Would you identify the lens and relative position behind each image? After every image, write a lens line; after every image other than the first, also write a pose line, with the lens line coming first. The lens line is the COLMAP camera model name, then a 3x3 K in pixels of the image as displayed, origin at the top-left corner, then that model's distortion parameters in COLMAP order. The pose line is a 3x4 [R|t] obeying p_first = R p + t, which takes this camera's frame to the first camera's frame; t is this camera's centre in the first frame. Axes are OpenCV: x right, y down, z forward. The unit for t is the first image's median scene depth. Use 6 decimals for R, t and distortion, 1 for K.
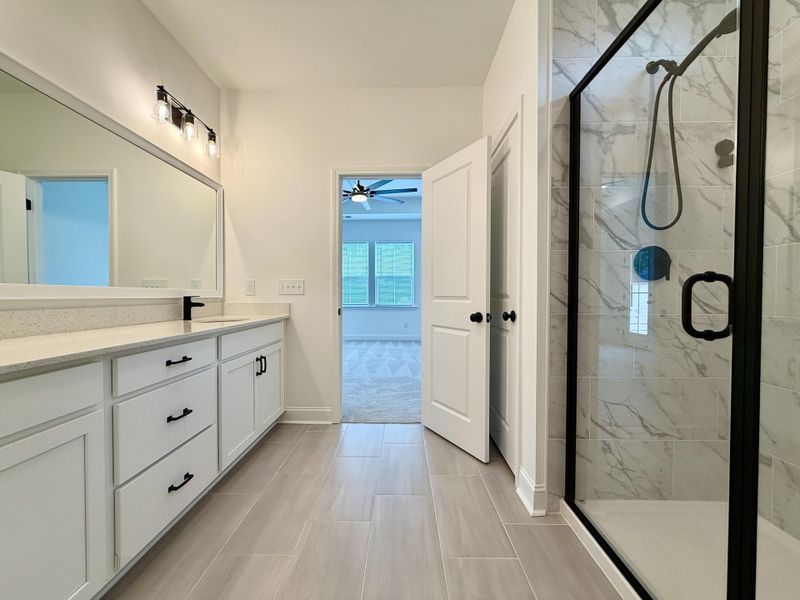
lens RADIAL K [[319.1, 0, 396.3], [0, 319.1, 300.2], [0, 0, 1]] dist [-0.001436, -0.000258]
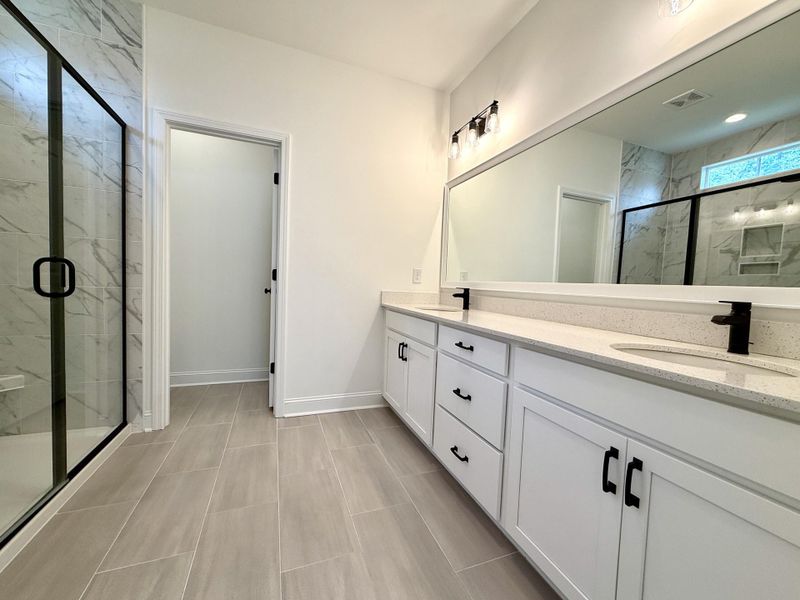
lens RADIAL K [[319.1, 0, 396.3], [0, 319.1, 300.2], [0, 0, 1]] dist [-0.001436, -0.000258]
pose [[-0.925820, -0.021812, -0.377334, -0.032252], [-0.049702, 0.996690, 0.064332, -0.029245], [0.374682, 0.078314, -0.923840, 1.881817]]
